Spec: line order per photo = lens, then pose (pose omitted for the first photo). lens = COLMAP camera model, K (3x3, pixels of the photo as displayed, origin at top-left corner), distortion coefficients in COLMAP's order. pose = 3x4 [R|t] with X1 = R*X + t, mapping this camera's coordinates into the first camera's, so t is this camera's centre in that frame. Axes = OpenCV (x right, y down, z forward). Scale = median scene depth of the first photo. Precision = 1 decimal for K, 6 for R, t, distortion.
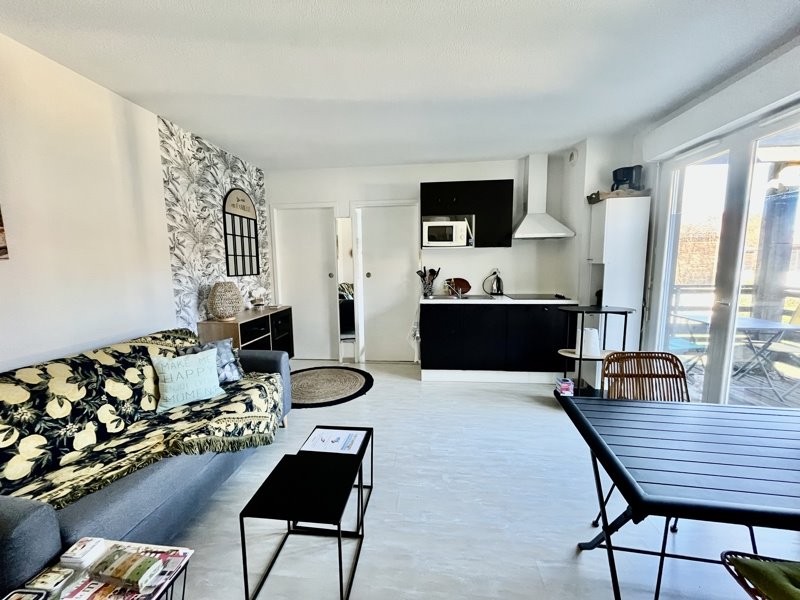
lens RADIAL K [[323.4, 0, 400.0], [0, 323.4, 300.0], [0, 0, 1]] dist [-0.000322, 0.000065]
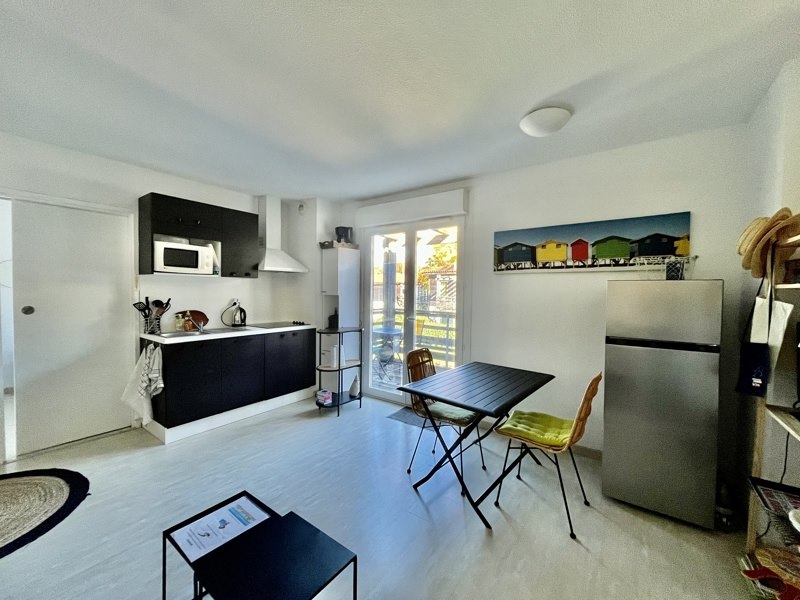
lens RADIAL K [[323.4, 0, 400.0], [0, 323.4, 300.0], [0, 0, 1]] dist [-0.000322, 0.000065]
pose [[0.498550, -0.006196, 0.866839, -0.322162], [0.085572, 0.995442, -0.042101, -0.012835], [-0.862627, 0.095167, 0.496808, 0.103503]]
